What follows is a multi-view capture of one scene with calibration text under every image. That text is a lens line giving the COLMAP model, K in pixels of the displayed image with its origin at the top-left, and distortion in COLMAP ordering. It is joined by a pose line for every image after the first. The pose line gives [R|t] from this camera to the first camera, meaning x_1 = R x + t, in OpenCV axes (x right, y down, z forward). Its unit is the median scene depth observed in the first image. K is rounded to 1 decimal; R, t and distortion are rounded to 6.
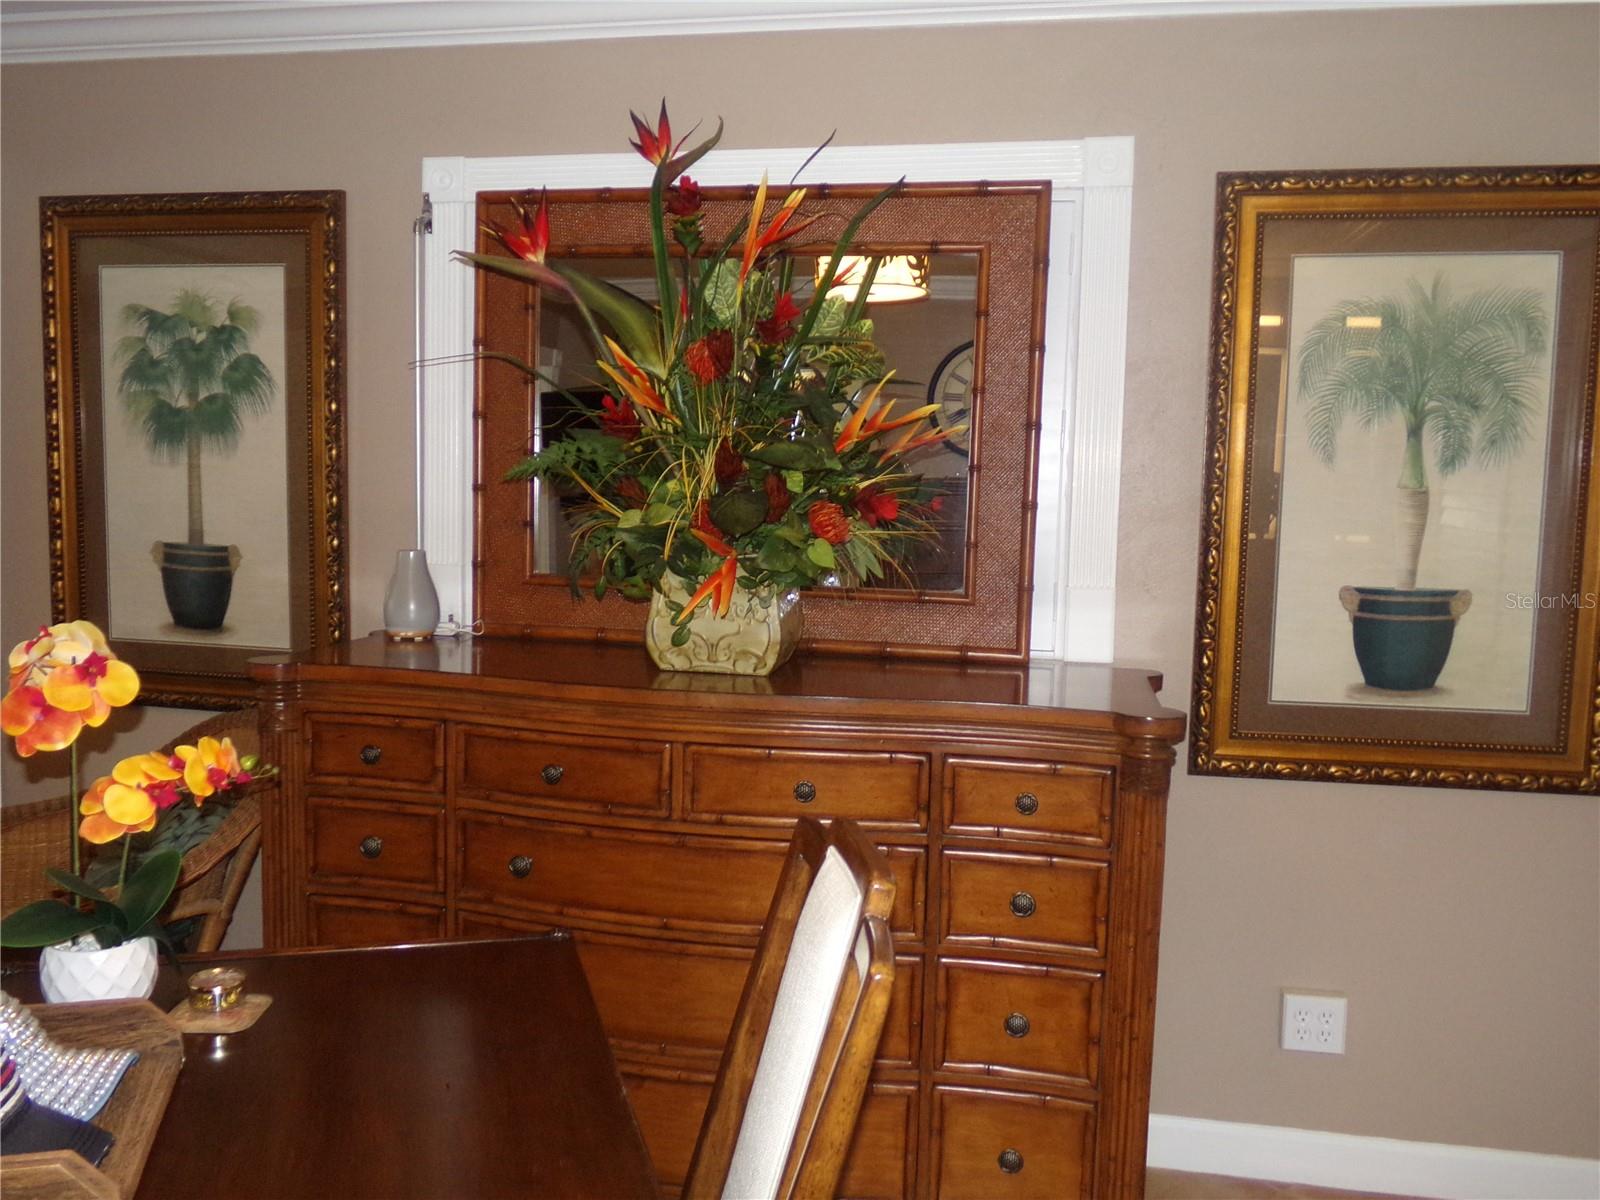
lens RADIAL K [[1291.3, 0, 800.0], [0, 1291.3, 600.0], [0, 0, 1]] dist [-0.000523, -0.056826]
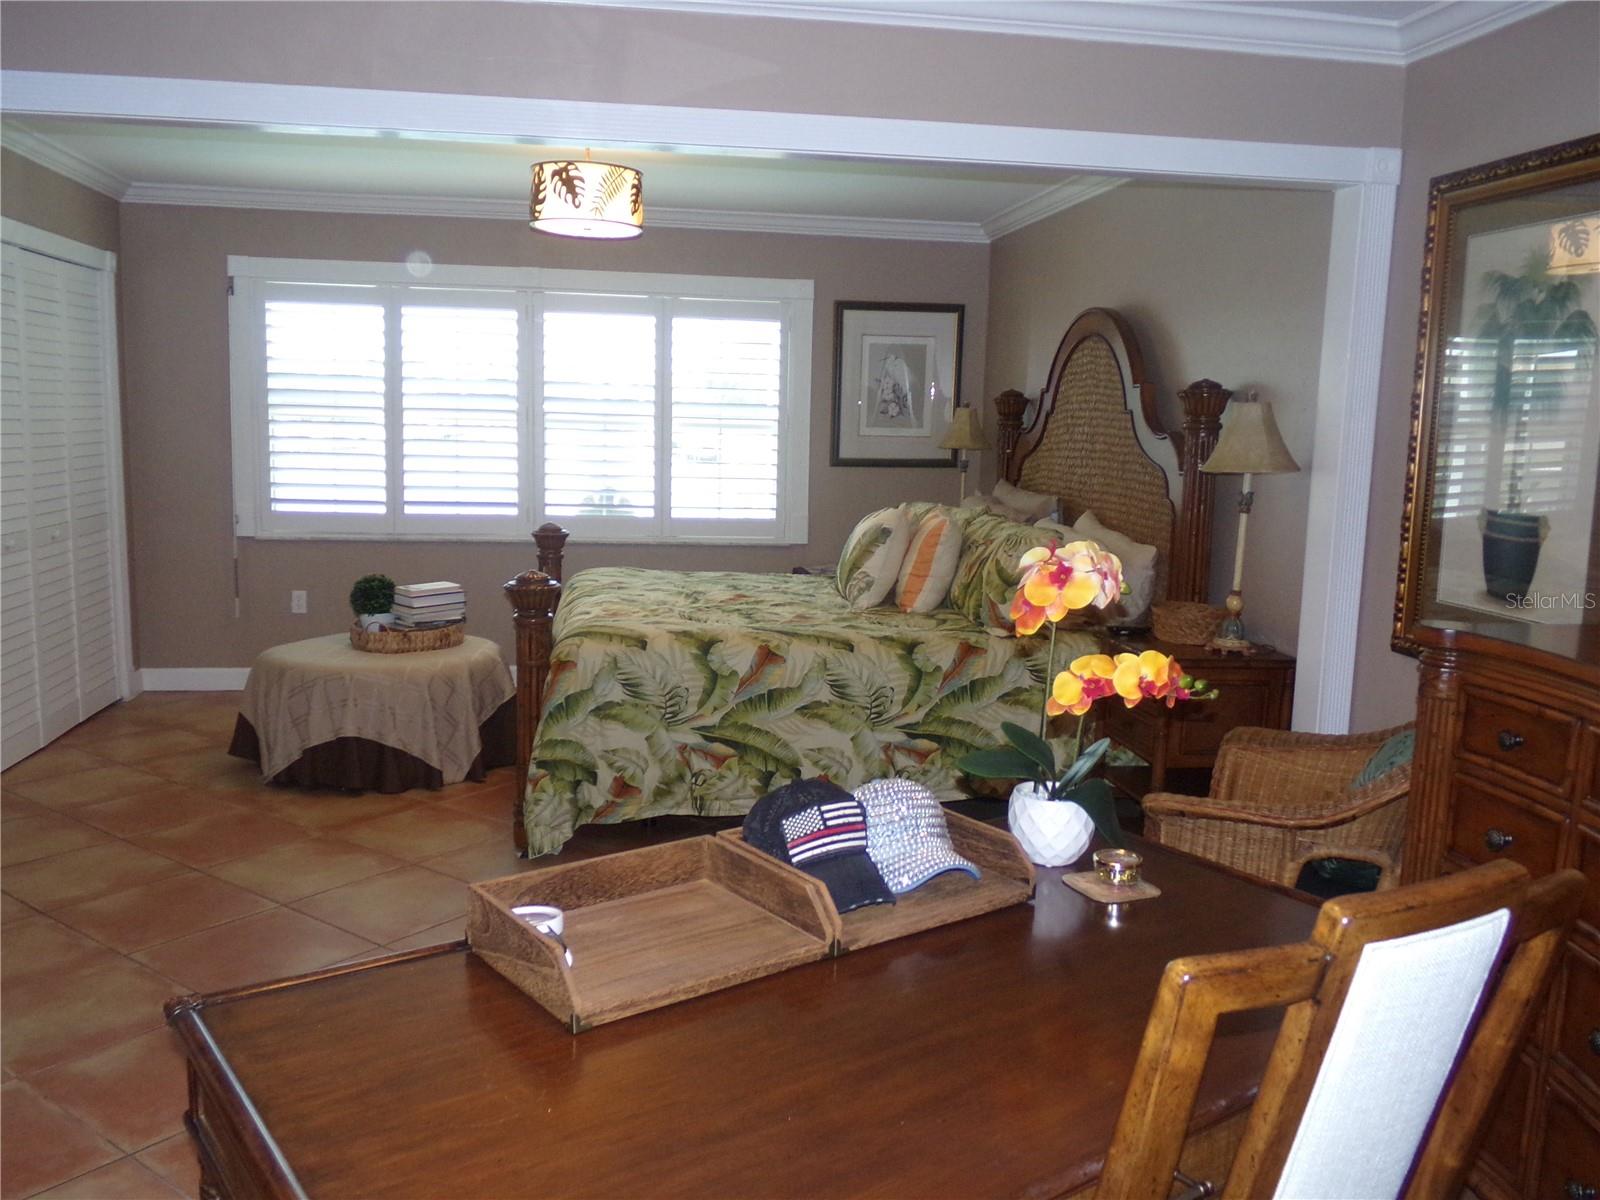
lens RADIAL K [[1277.1, 0, 767.4], [0, 1277.1, 606.3], [0, 0, 1]] dist [-0.000603, -0.049536]
pose [[0.329129, 0.116813, -0.937032, 0.254657], [-0.105018, 0.990691, 0.086614, 0.002731], [0.938427, 0.069898, 0.338332, 0.154949]]
